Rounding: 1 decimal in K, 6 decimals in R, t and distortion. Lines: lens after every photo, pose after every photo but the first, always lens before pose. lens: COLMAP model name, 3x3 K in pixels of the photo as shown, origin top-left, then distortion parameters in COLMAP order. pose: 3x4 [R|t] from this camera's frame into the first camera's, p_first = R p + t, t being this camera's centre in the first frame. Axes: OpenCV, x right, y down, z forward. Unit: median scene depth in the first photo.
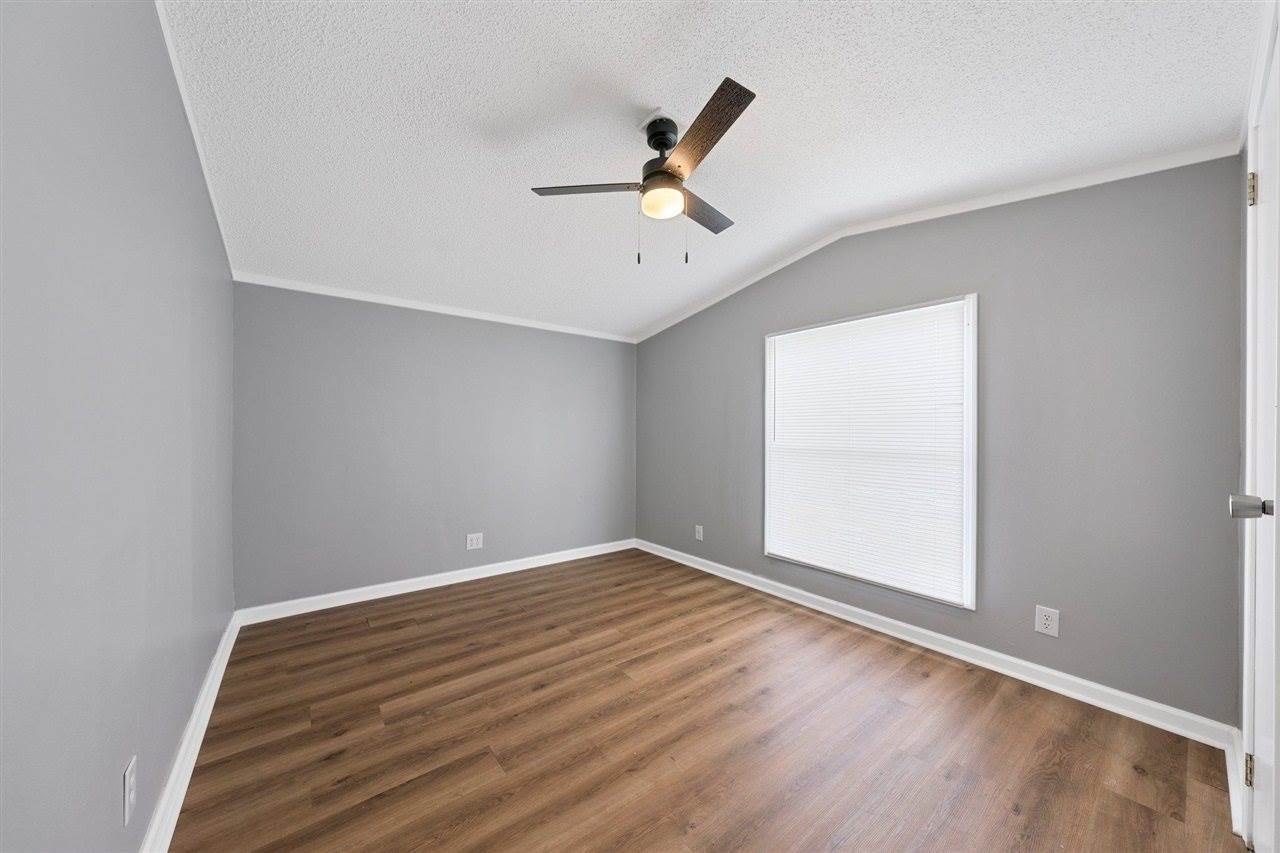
lens RADIAL K [[461.2, 0, 640.0], [0, 461.2, 426.5], [0, 0, 1]] dist [0.000462, -0.000270]
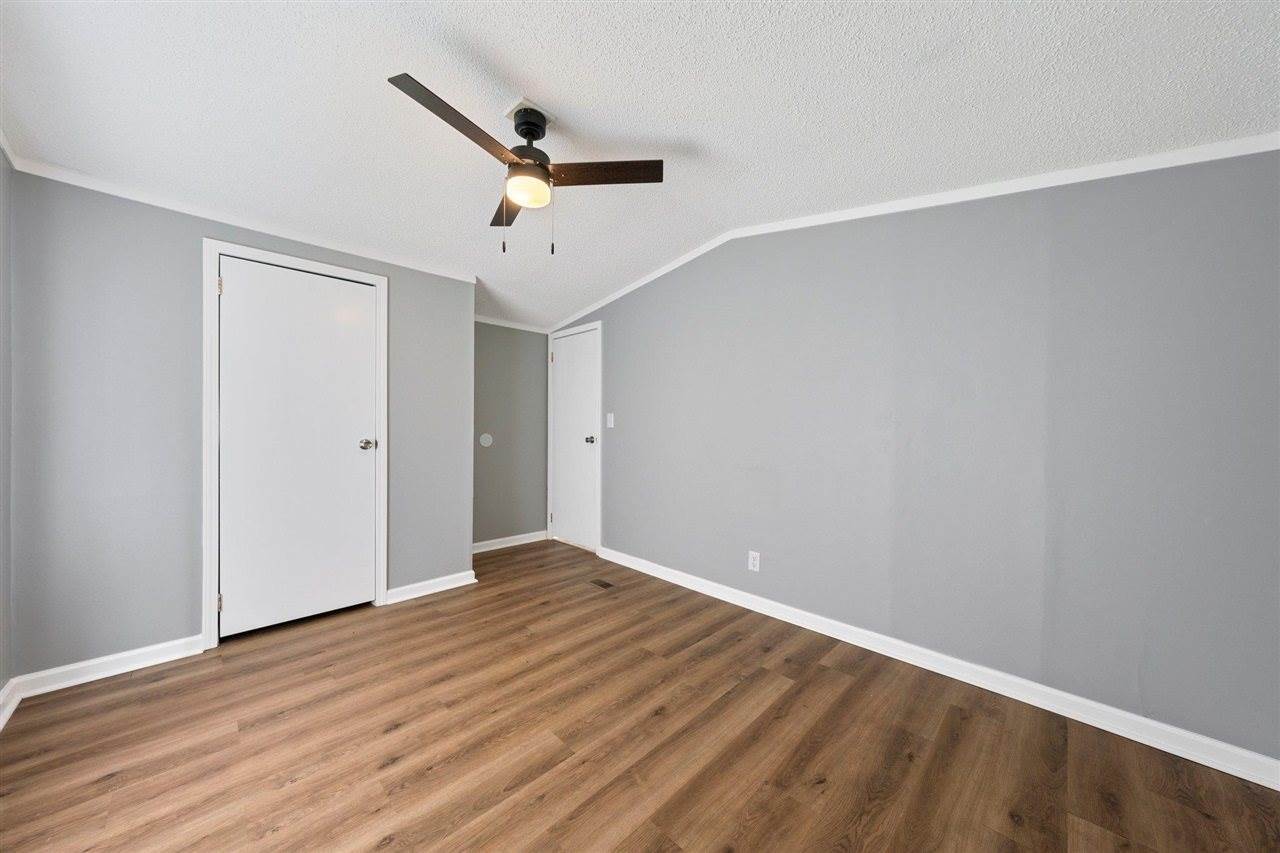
lens RADIAL K [[461.2, 0, 640.0], [0, 461.2, 426.5], [0, 0, 1]] dist [0.000462, -0.000270]
pose [[-0.992295, -0.012183, -0.123297, -0.068377], [-0.010914, 0.999880, -0.010967, 0.029797], [0.123416, -0.009537, -0.992309, 1.976681]]
